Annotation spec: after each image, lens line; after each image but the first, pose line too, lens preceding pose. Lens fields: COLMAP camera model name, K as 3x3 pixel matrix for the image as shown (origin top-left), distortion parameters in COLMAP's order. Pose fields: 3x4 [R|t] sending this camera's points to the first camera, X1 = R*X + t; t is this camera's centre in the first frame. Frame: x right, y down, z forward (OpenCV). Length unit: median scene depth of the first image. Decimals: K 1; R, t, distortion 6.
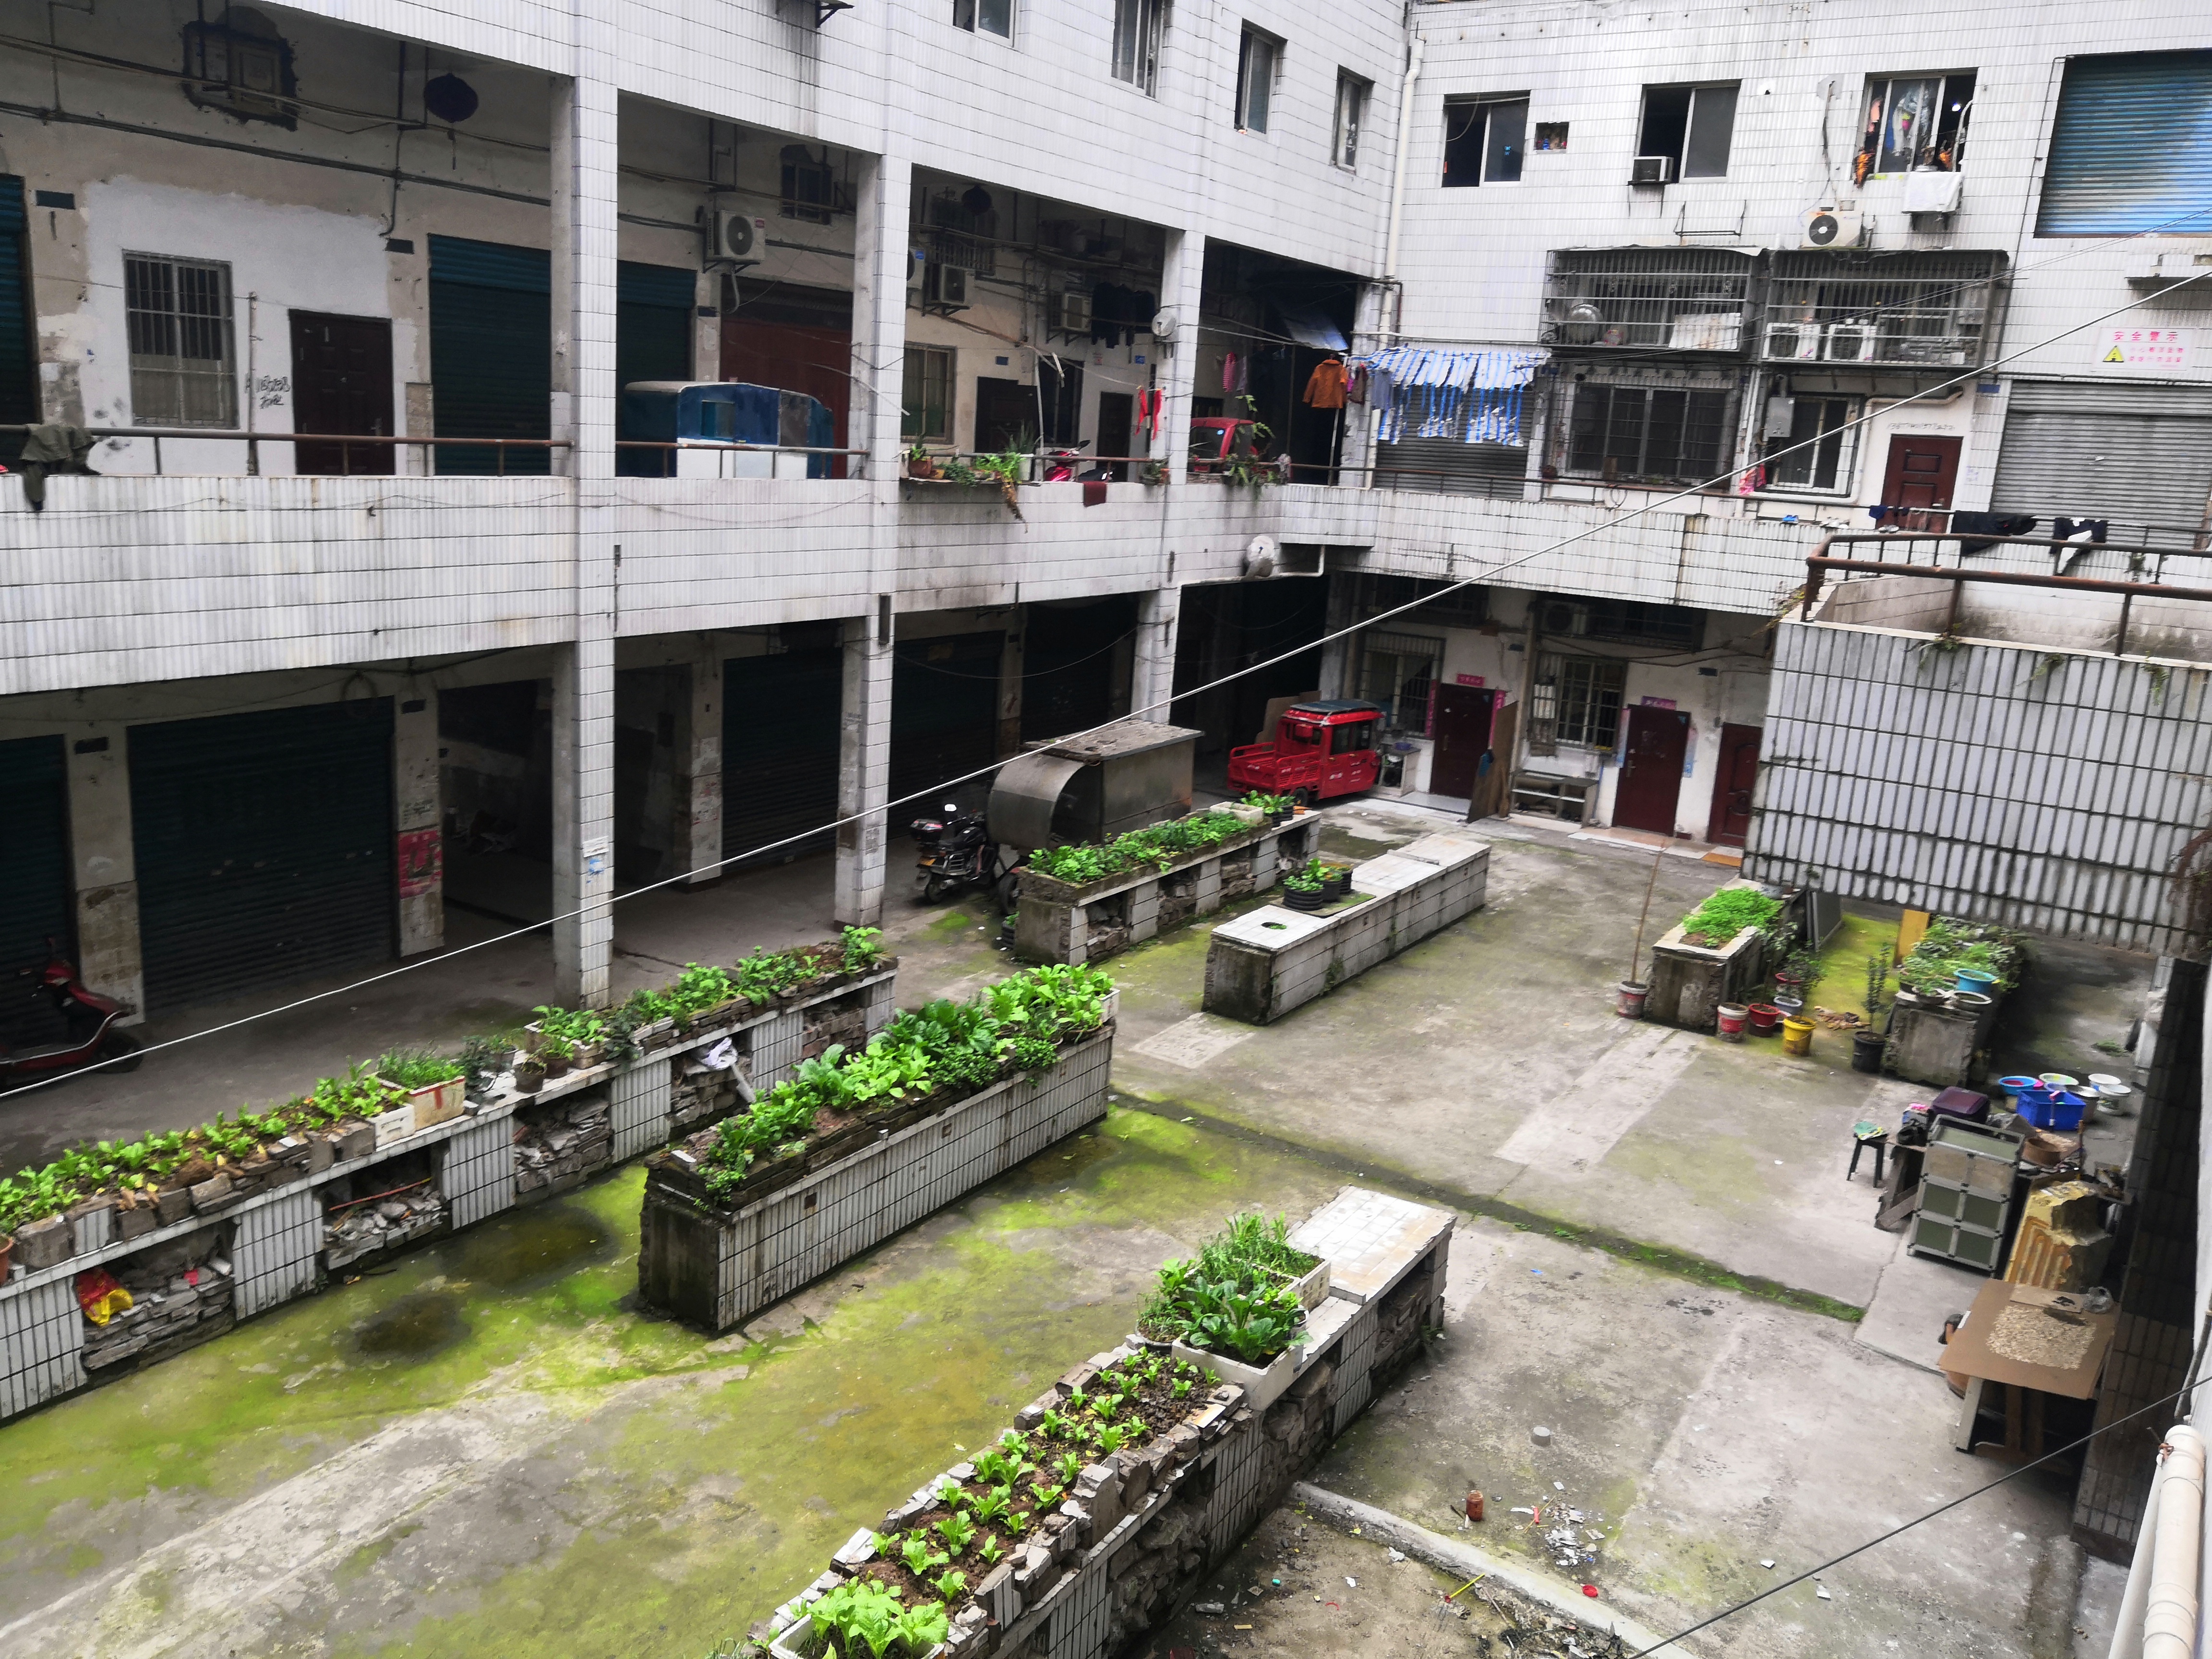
lens RADIAL K [[1729.6, 0, 1115.7], [0, 1729.6, 820.5], [0, 0, 1]] dist [-0.012135, 0.046061]
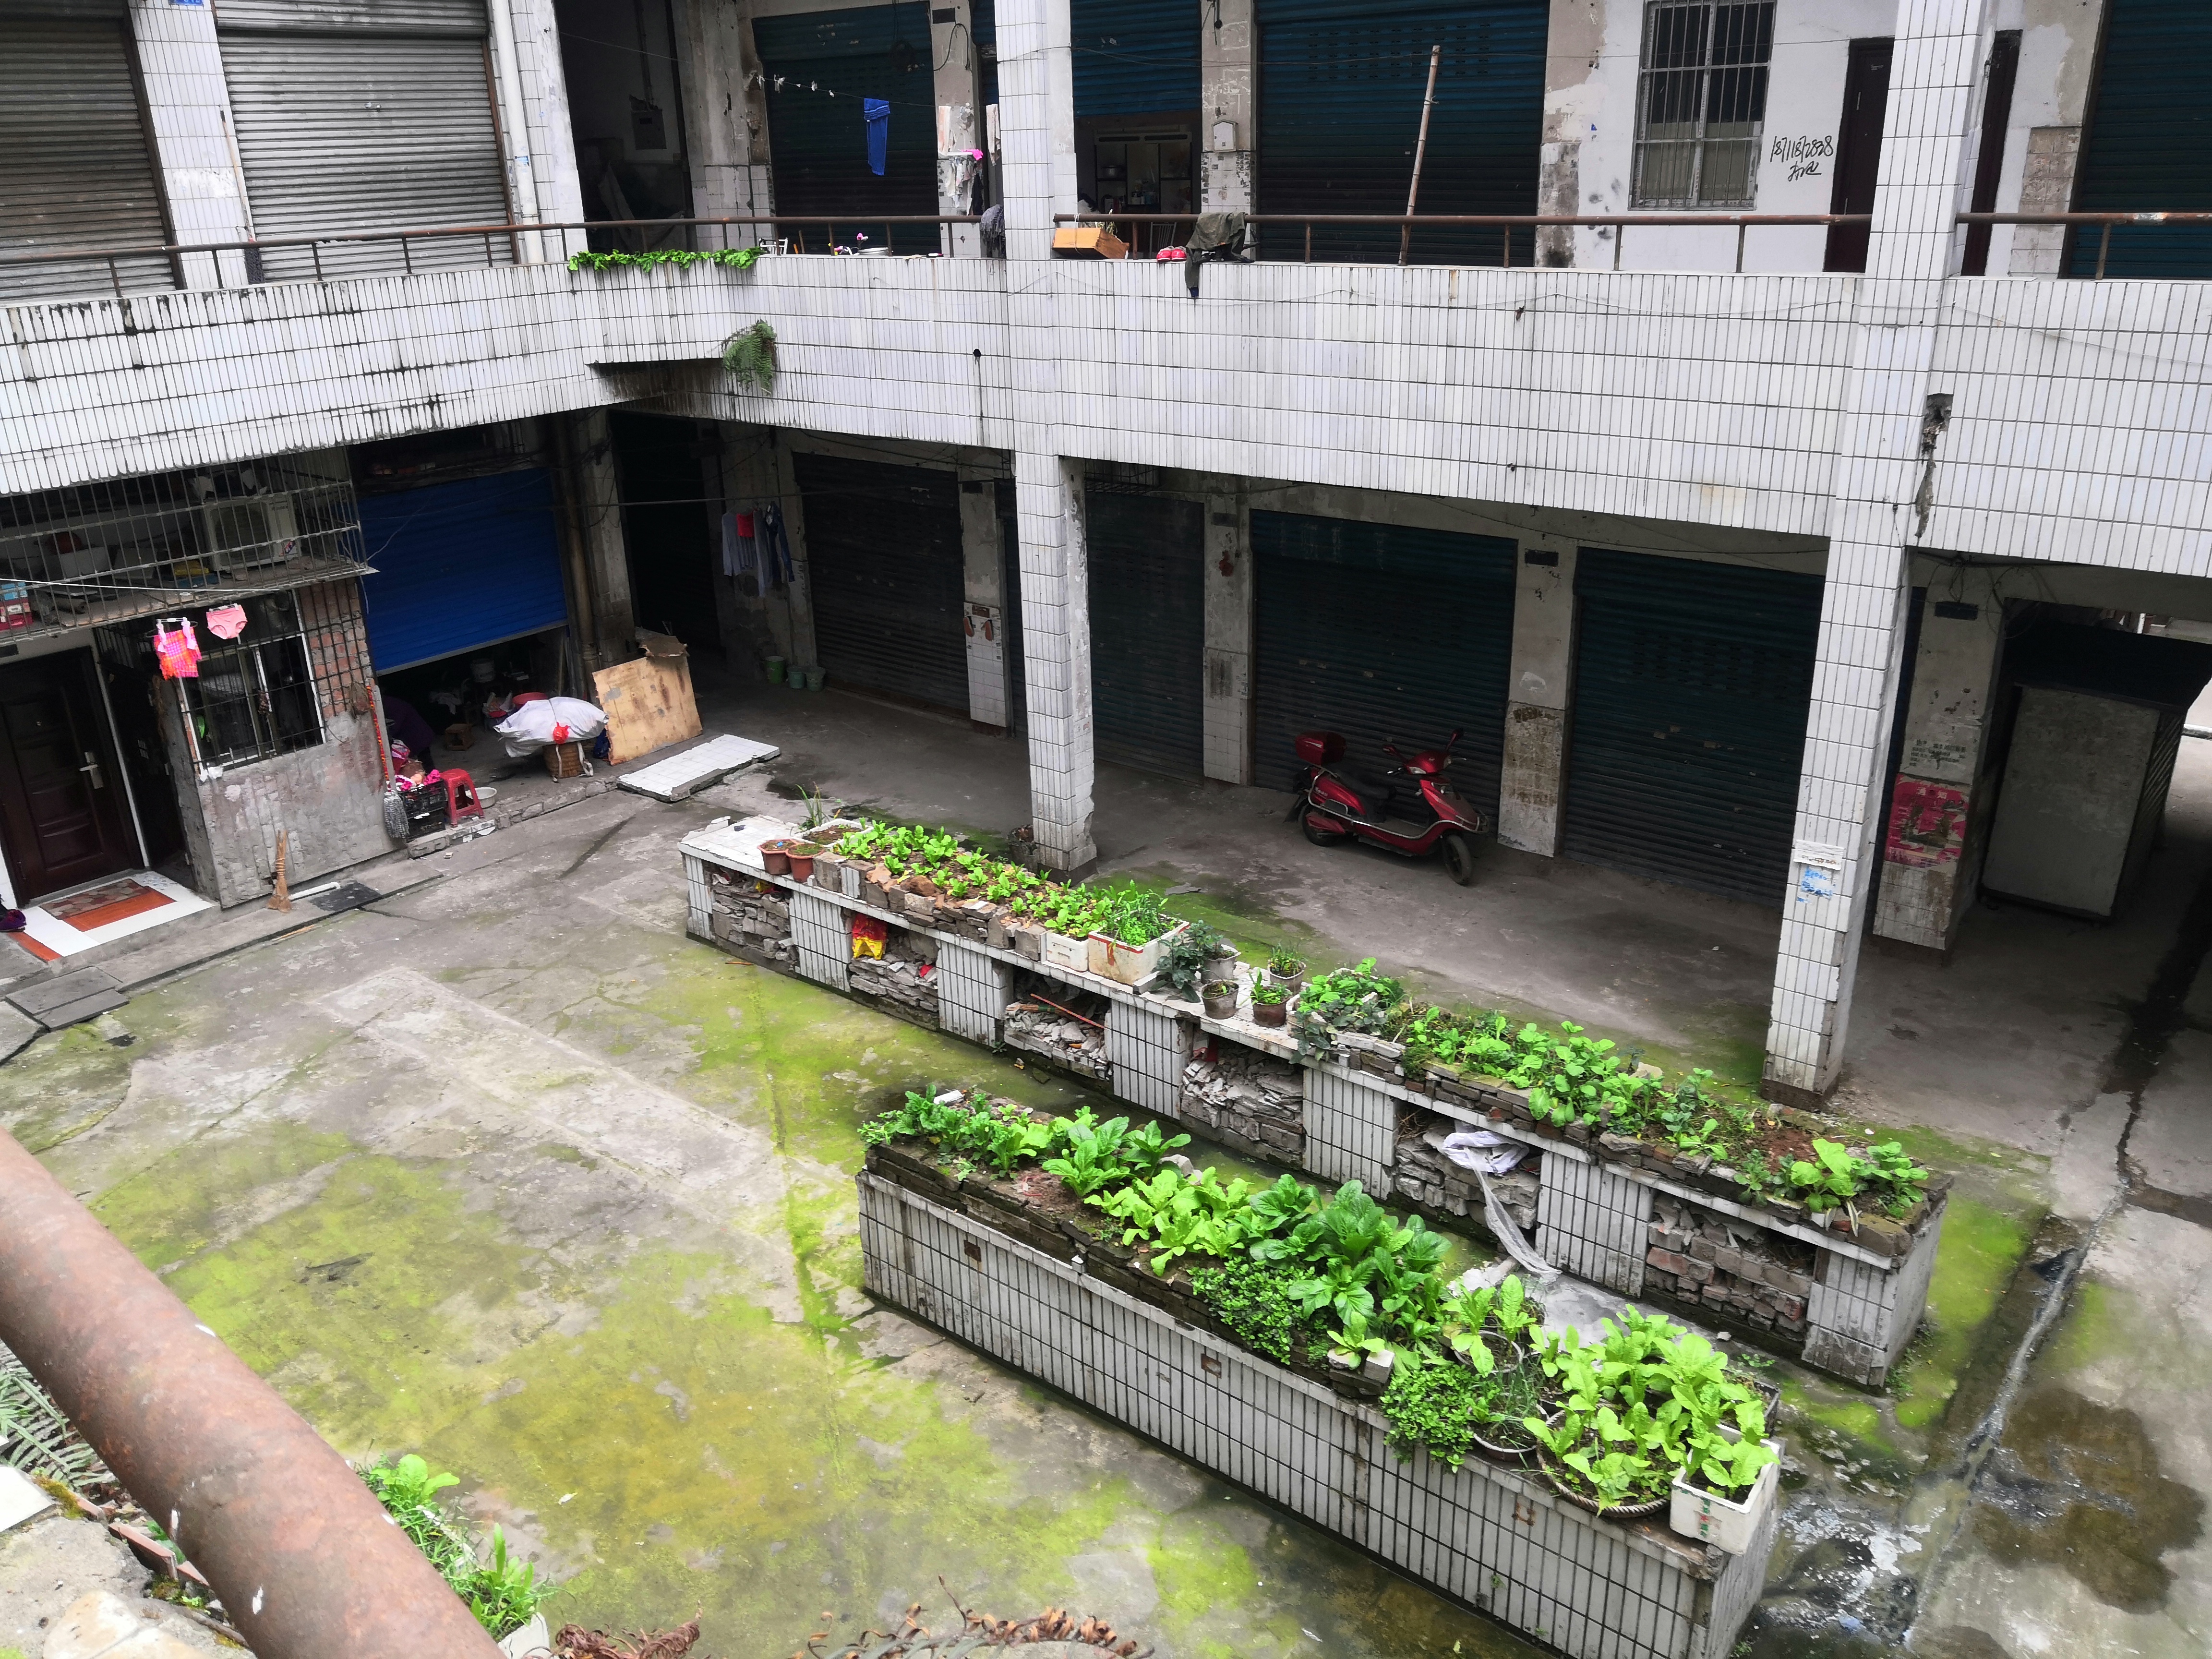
lens RADIAL K [[1729.6, 0, 1115.7], [0, 1729.6, 820.5], [0, 0, 1]] dist [-0.012135, 0.046061]
pose [[-0.104702, 0.308037, -0.945595, 0.398557], [-0.209073, 0.922755, 0.323746, -0.177789], [0.972279, 0.231595, -0.032212, 0.877557]]
